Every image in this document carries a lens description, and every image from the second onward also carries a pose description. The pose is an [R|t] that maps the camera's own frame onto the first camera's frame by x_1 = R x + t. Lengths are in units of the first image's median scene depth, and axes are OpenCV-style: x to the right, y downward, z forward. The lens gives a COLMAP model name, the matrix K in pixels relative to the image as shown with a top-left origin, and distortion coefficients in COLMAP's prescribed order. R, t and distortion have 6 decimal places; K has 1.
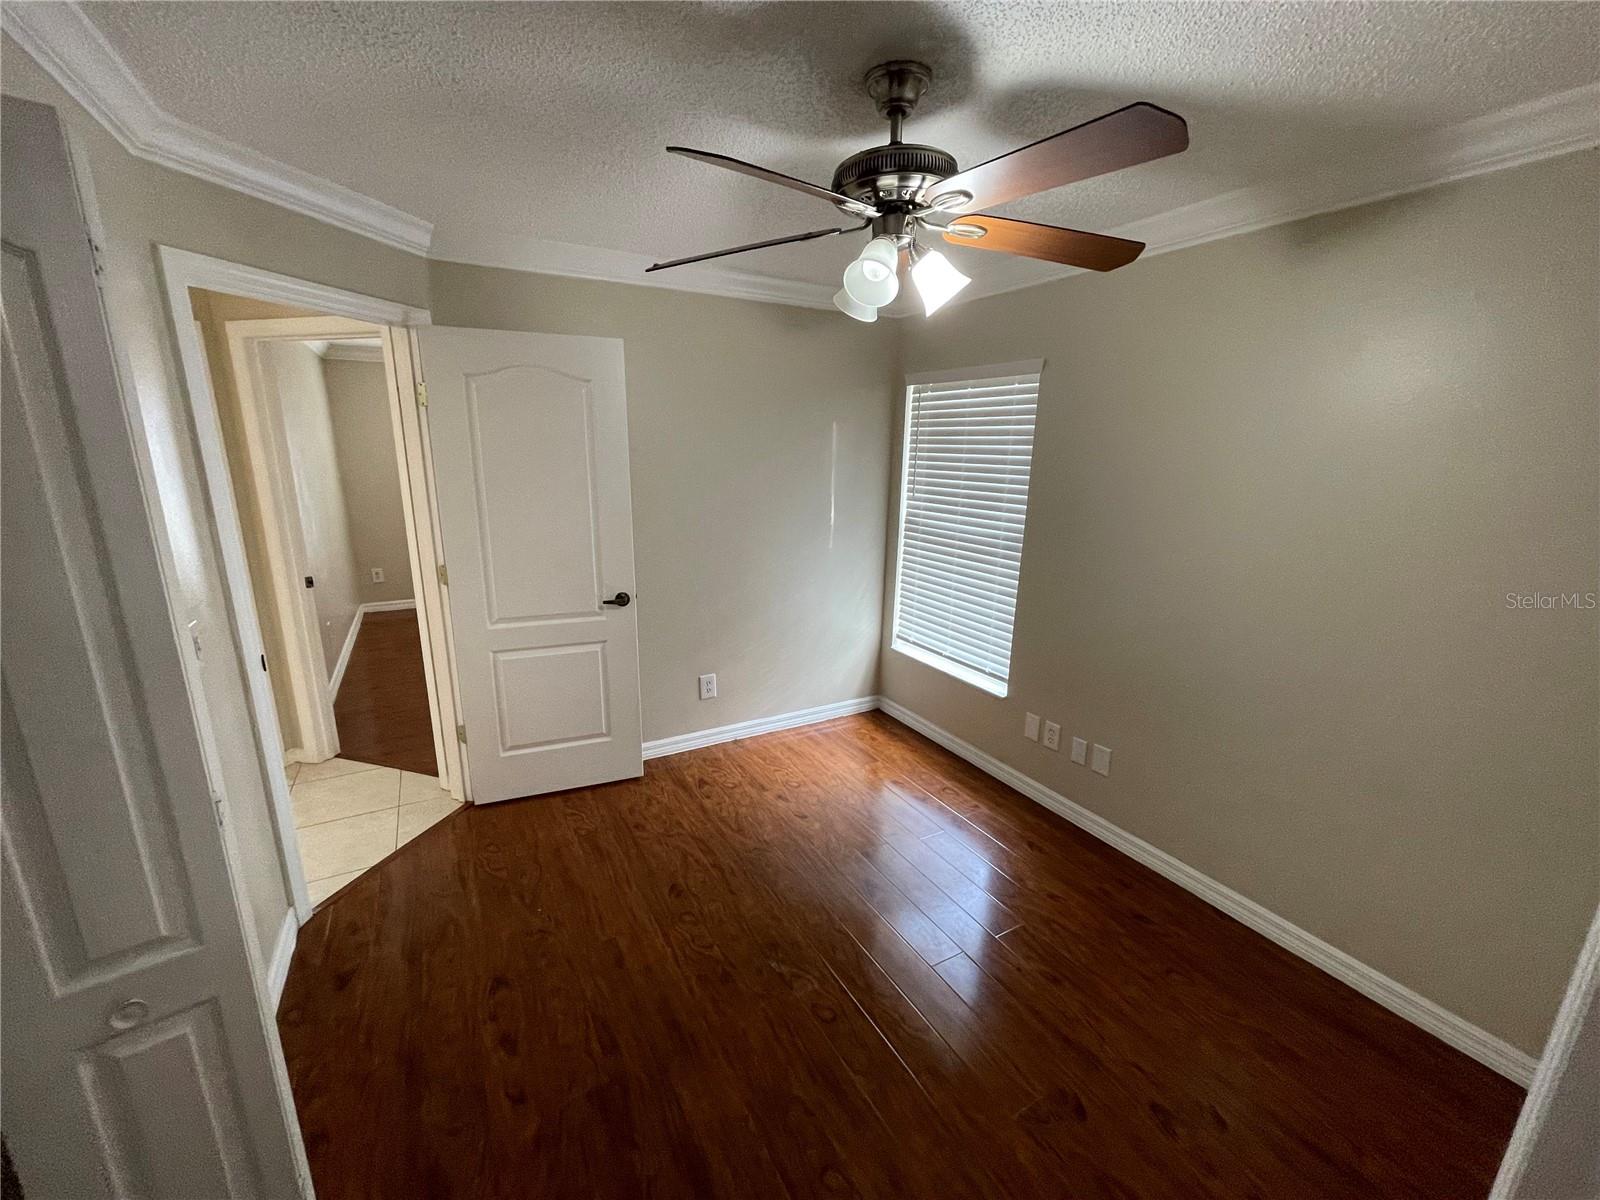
lens RADIAL K [[646.5, 0, 778.5], [0, 646.5, 603.5], [0, 0, 1]] dist [0.003895, 0.000333]
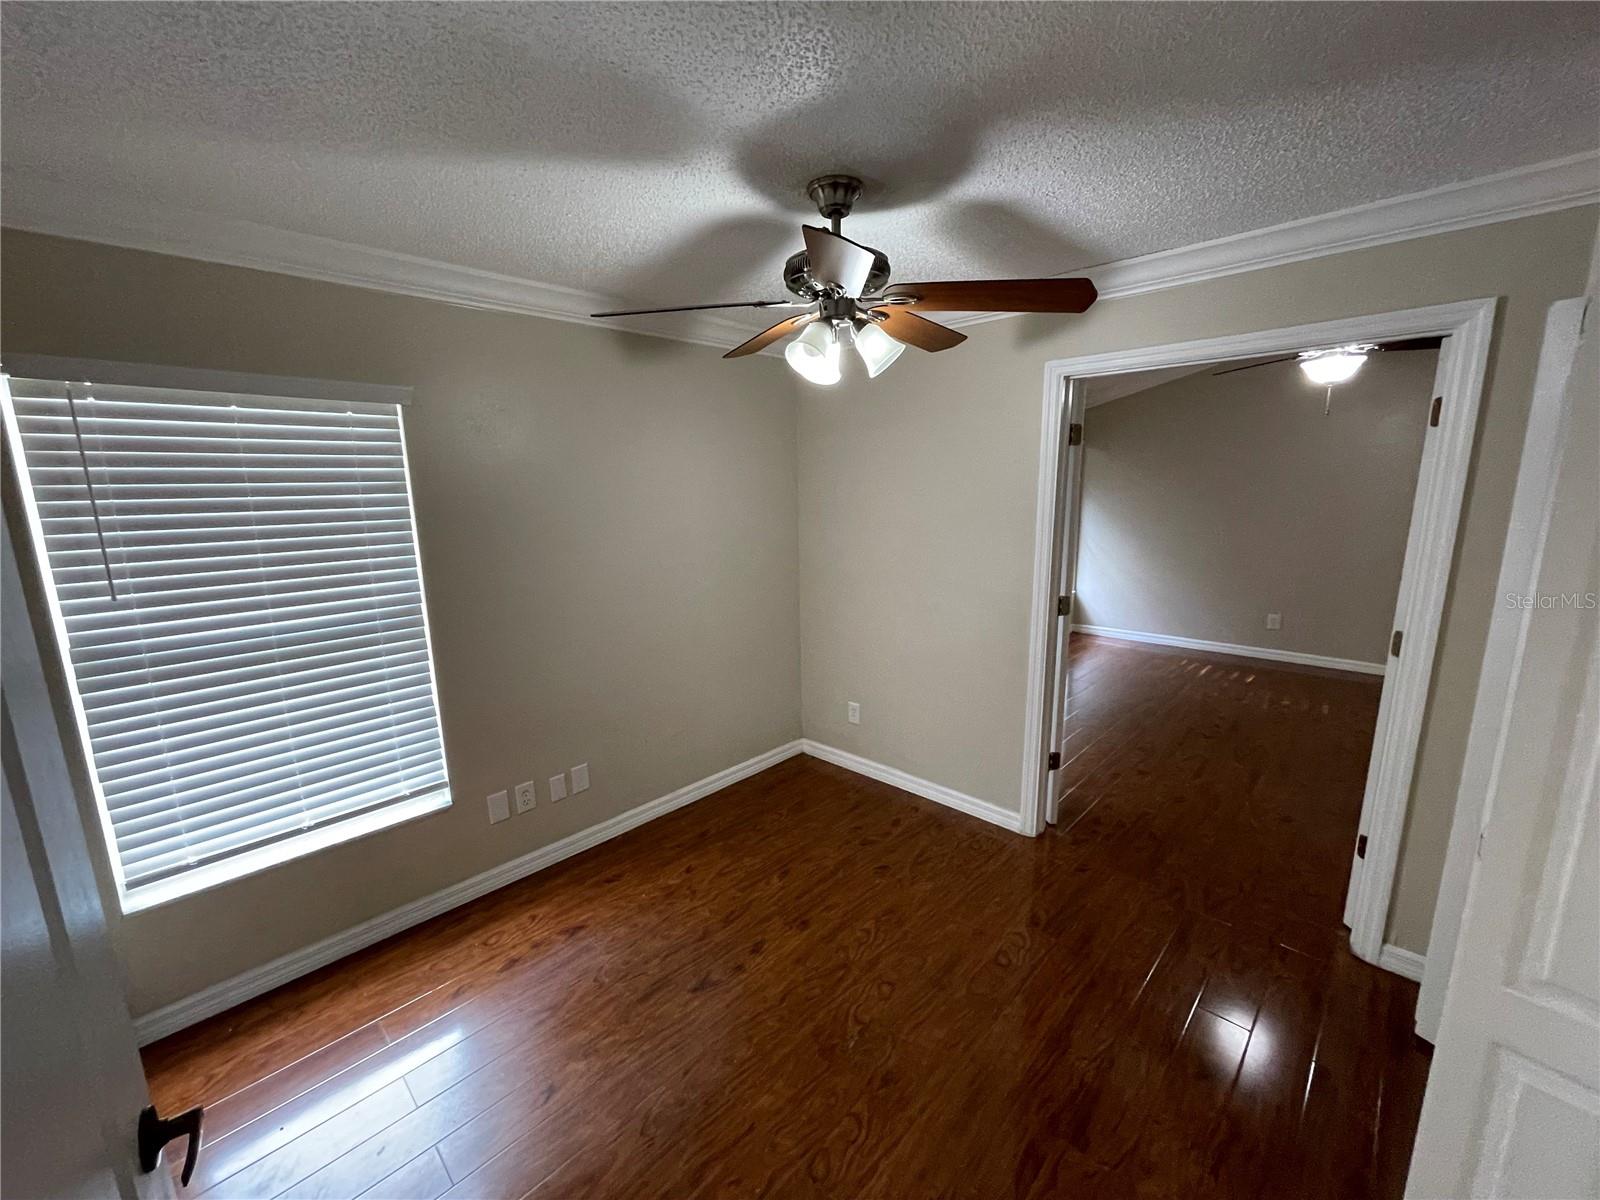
lens RADIAL K [[646.5, 0, 801.4], [0, 646.5, 604.4], [0, 0, 1]] dist [0.003895, 0.000333]
pose [[-0.304563, -0.186720, 0.934011, -0.541414], [0.240978, 0.933591, 0.265214, -0.216135], [-0.921505, 0.305850, -0.239342, 0.806323]]
